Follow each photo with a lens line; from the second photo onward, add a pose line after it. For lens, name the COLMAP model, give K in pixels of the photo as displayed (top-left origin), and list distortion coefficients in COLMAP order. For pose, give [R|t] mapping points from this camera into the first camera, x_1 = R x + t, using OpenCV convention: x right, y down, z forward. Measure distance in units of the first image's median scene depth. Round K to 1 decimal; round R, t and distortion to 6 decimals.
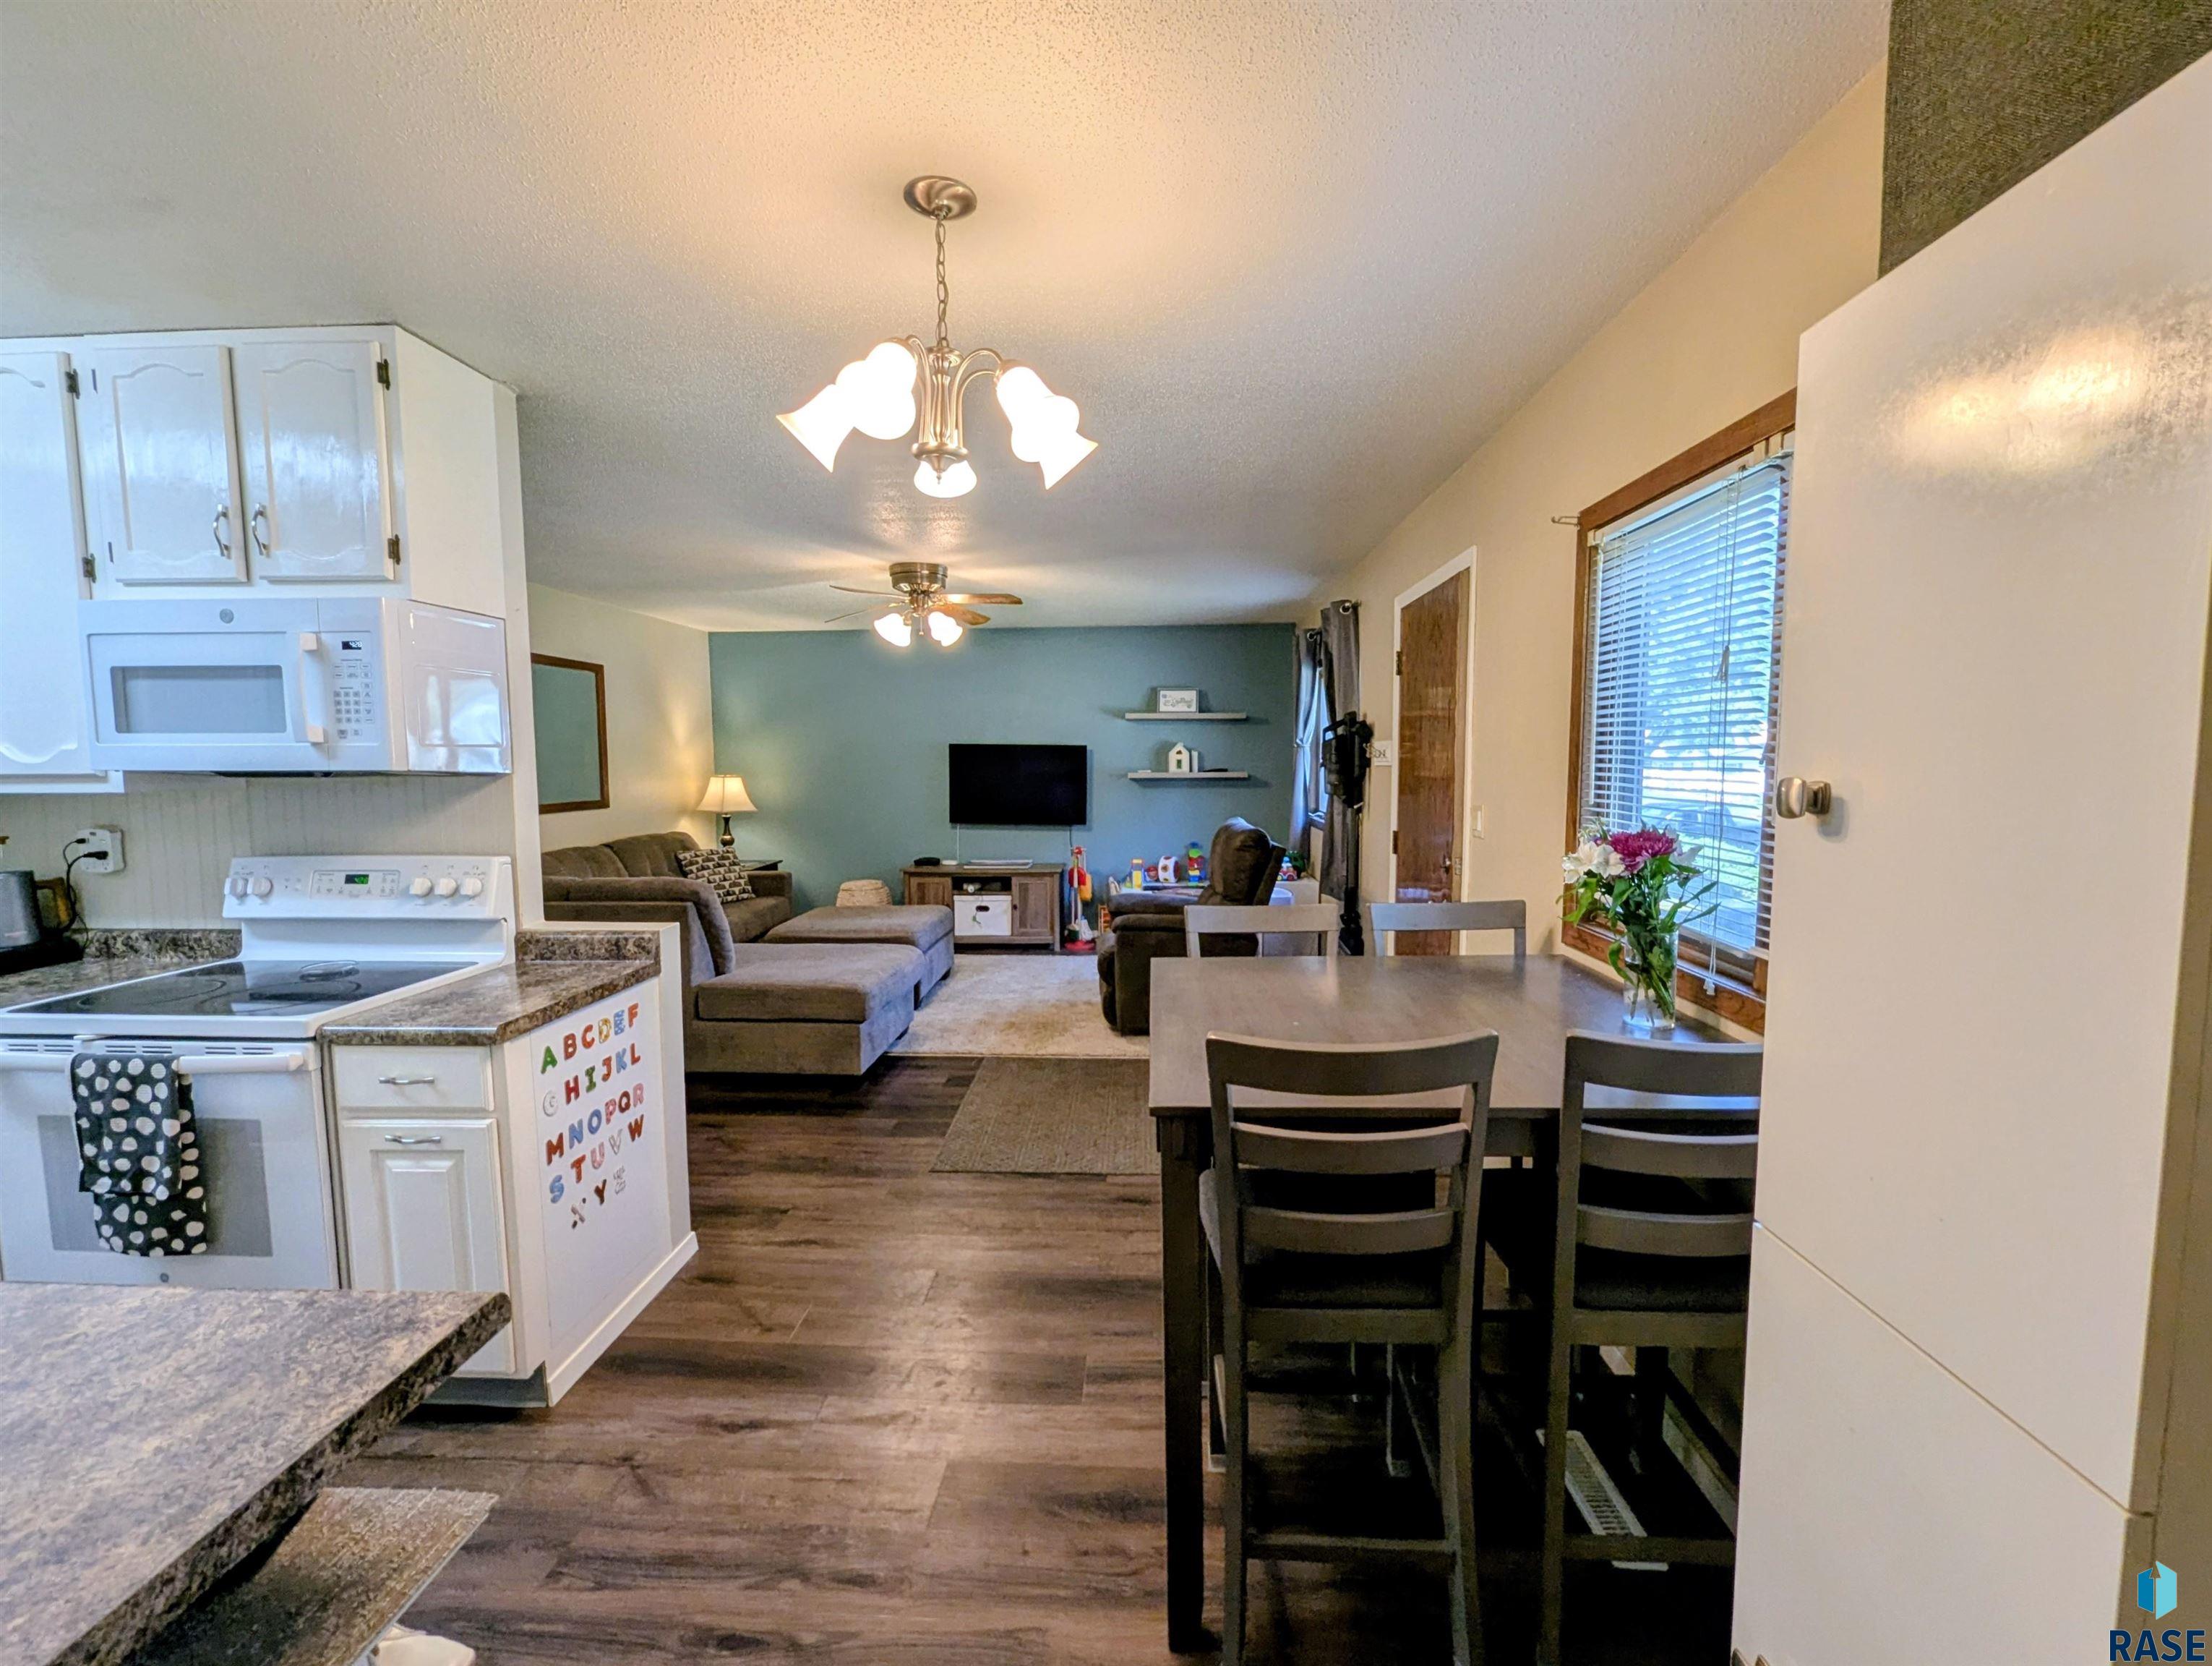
lens RADIAL K [[938.7, 0, 1098.9], [0, 938.7, 836.7], [0, 0, 1]] dist [0.001355, 0.000251]
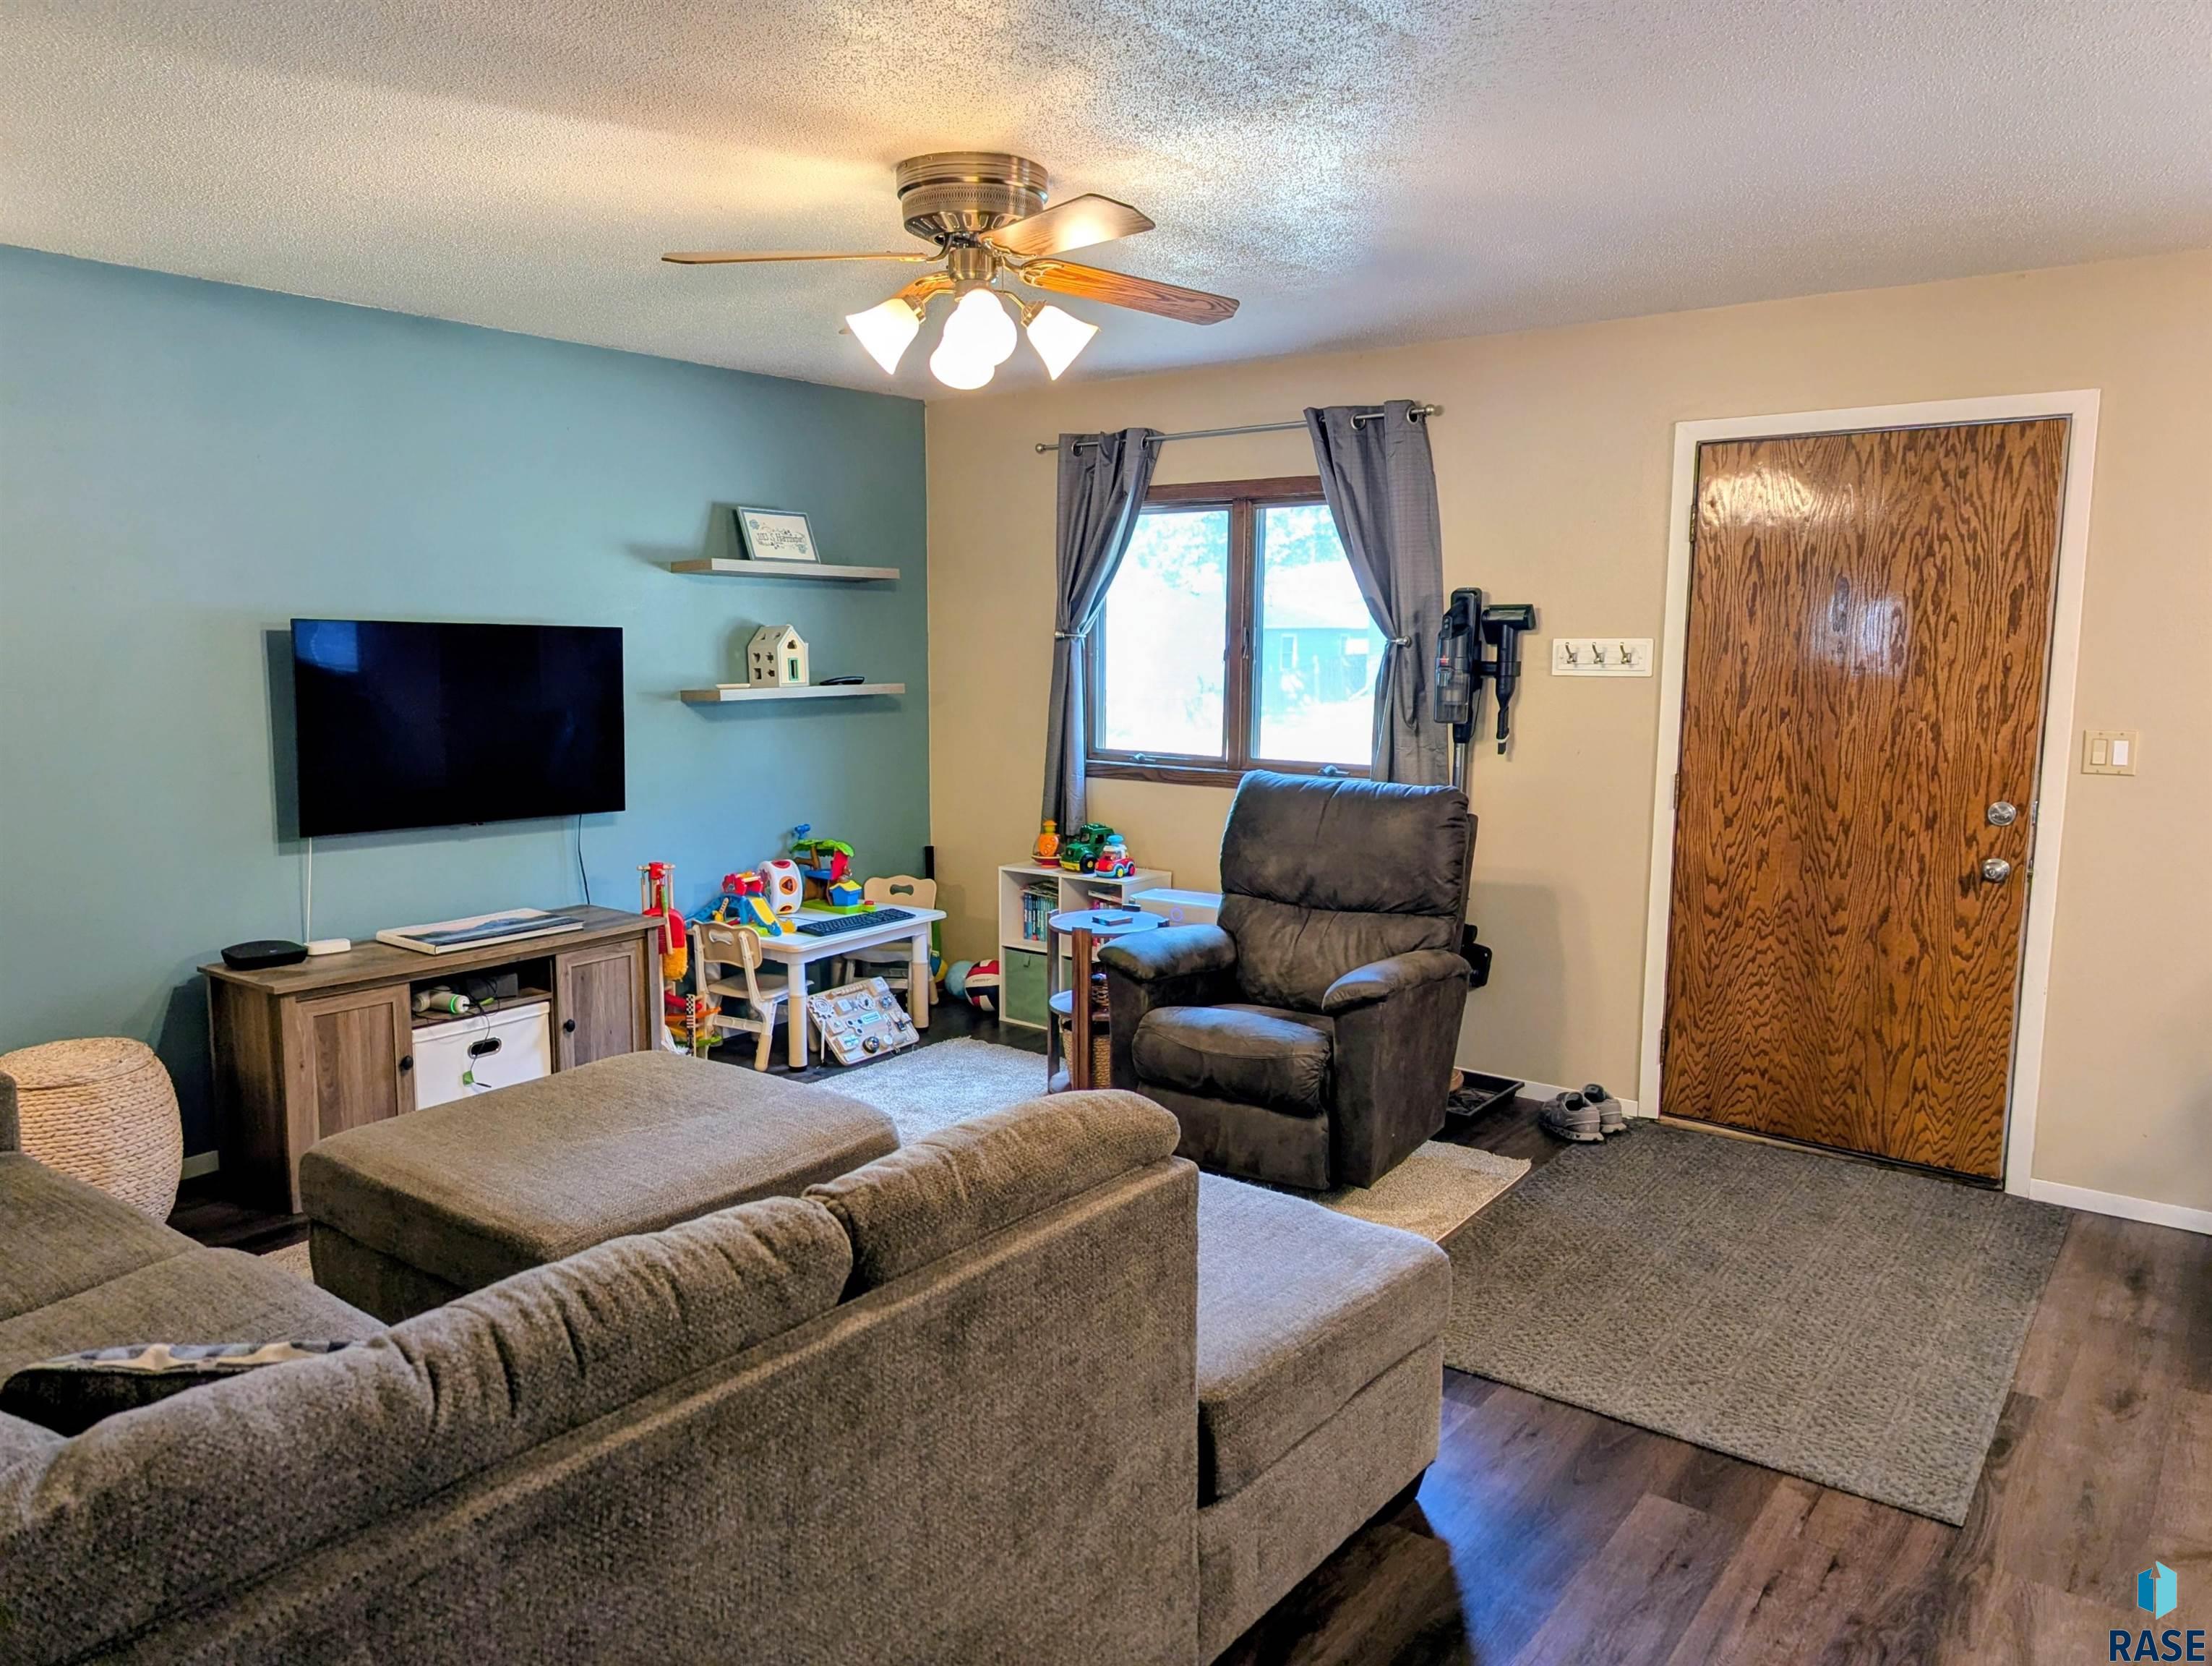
lens RADIAL K [[1551.5, 0, 1102.5], [0, 1551.5, 844.1], [0, 0, 1]] dist [0.064441, -0.003803]
pose [[0.560725, -0.108017, 0.820926, -1.396777], [0.061924, 0.994148, 0.088513, -0.136300], [-0.825683, 0.001203, 0.564133, 1.160240]]
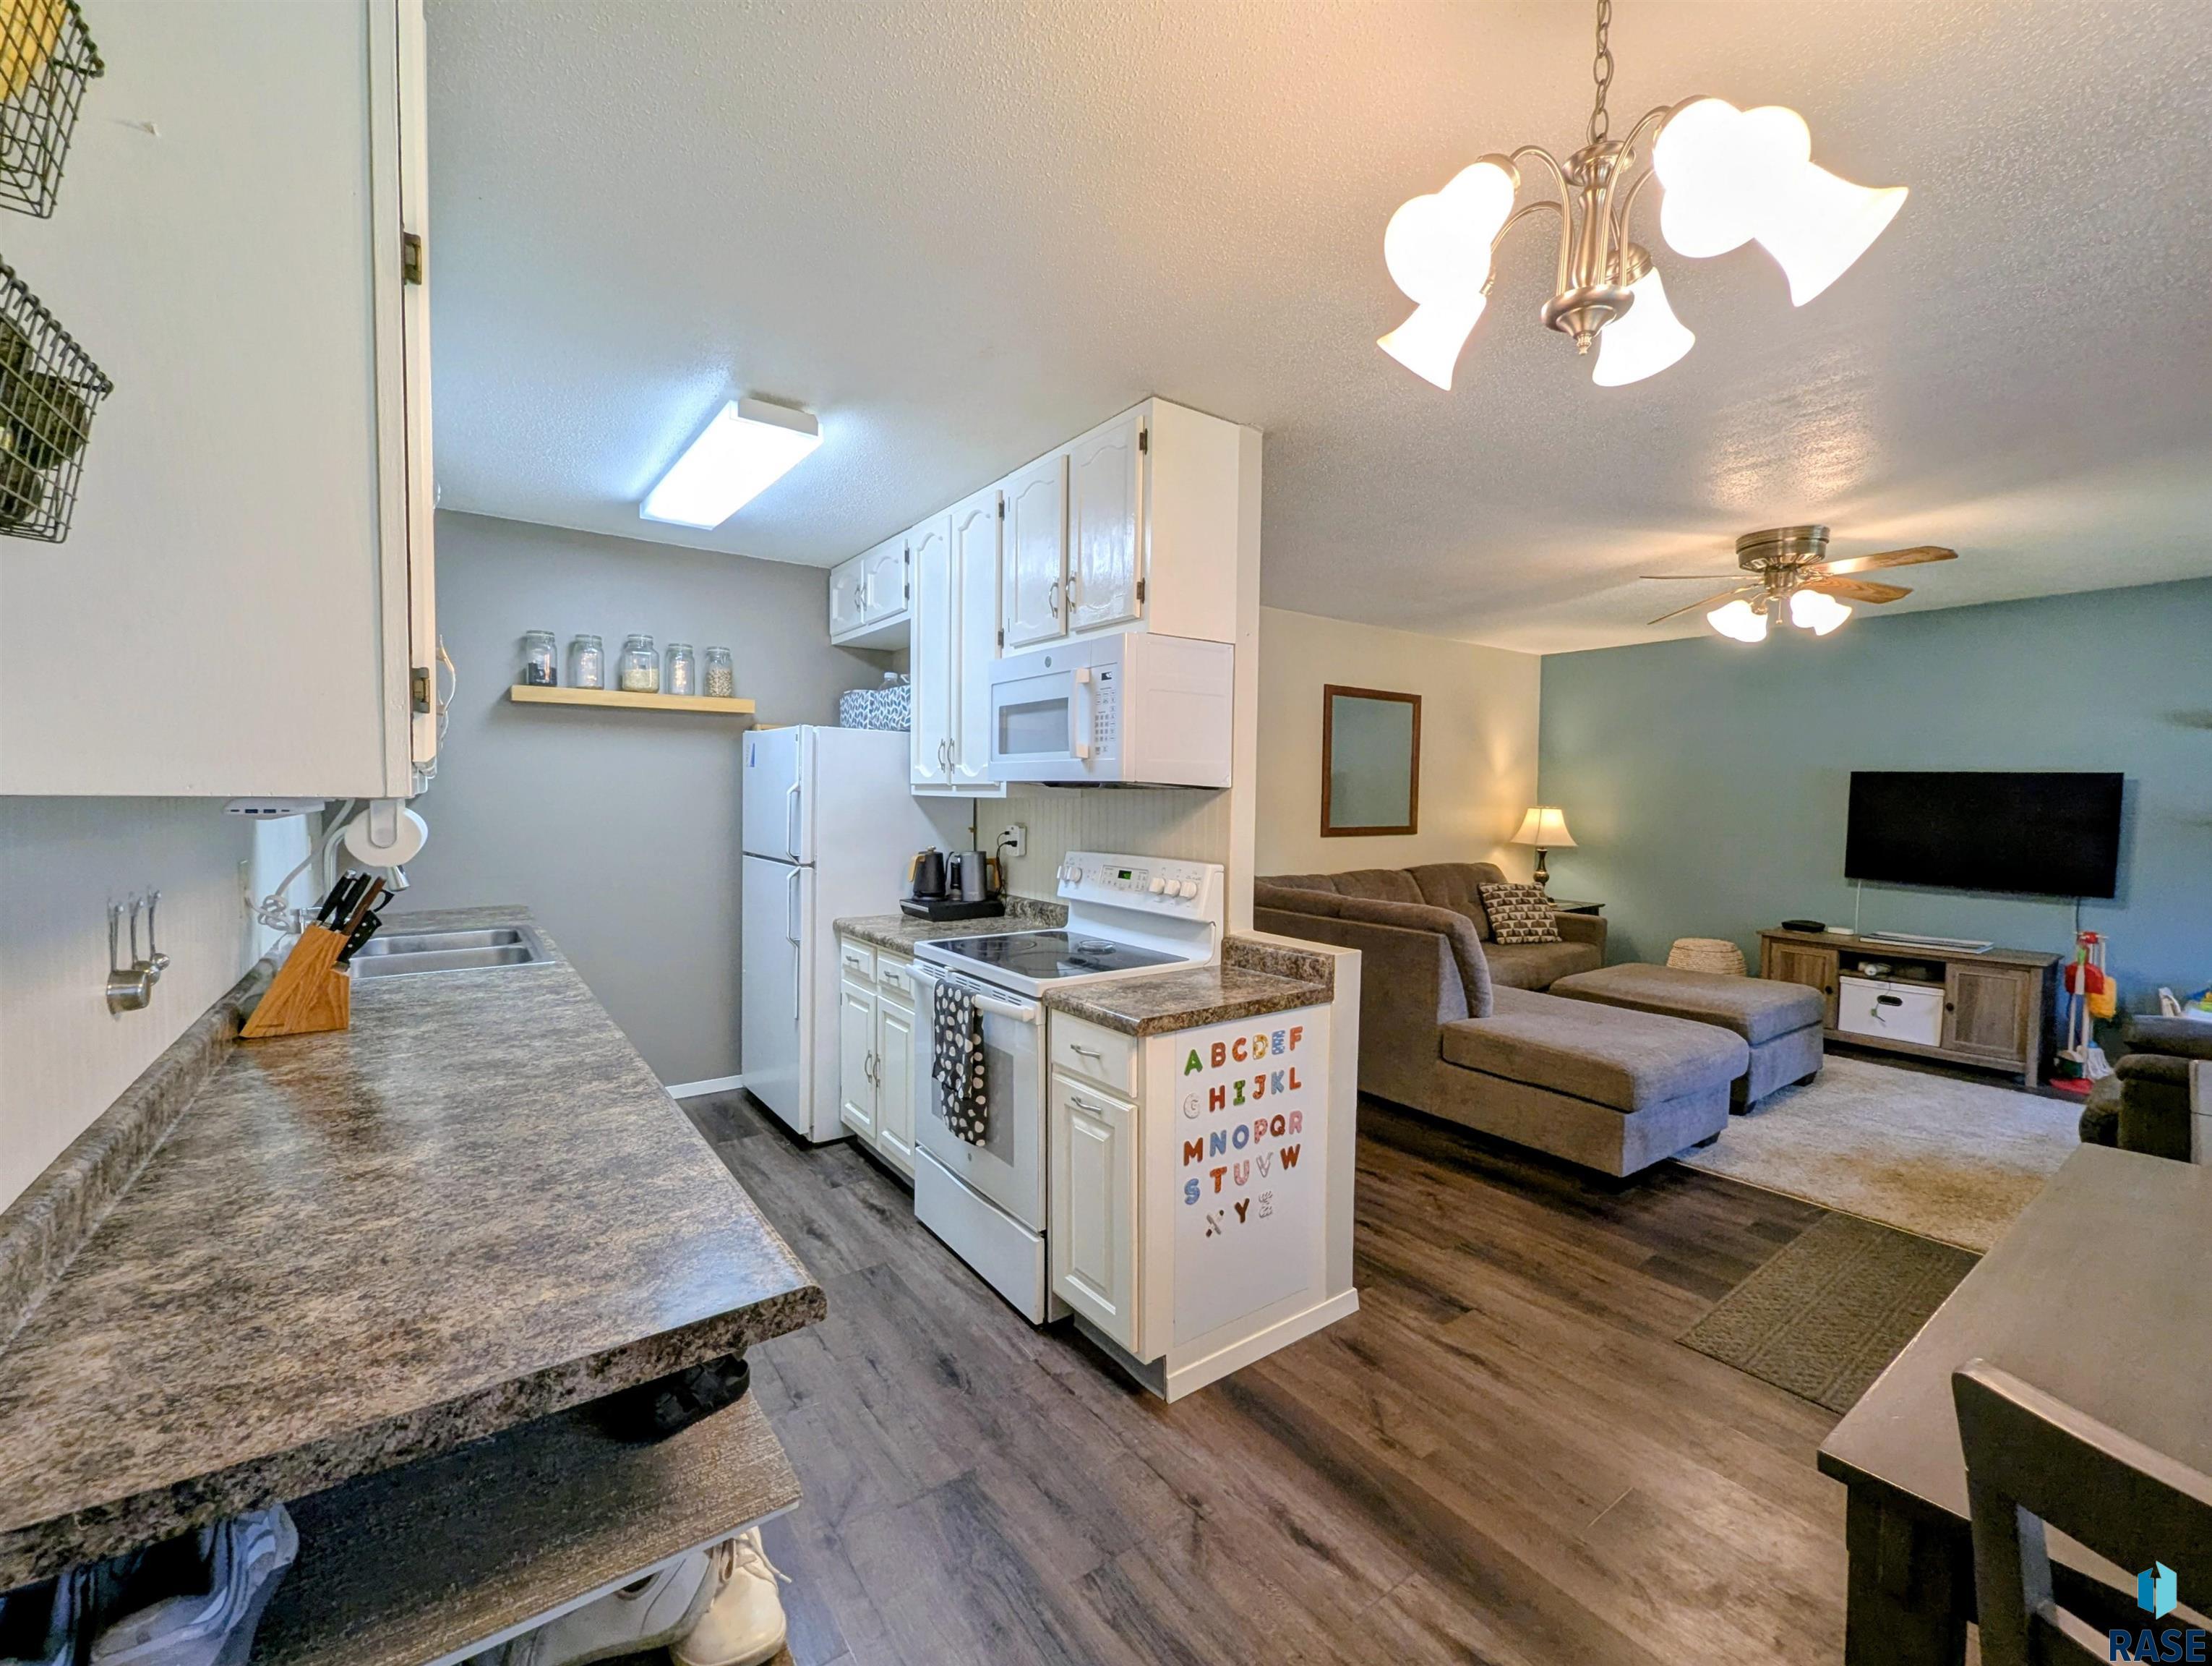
lens RADIAL K [[927.7, 0, 1101.0], [0, 927.7, 835.9], [0, 0, 1]] dist [0.001538, 0.000233]
pose [[0.633669, 0.048161, -0.772103, 0.098588], [-0.078752, 0.996891, -0.002449, 0.001213], [0.769585, 0.062357, 0.635492, 0.220830]]
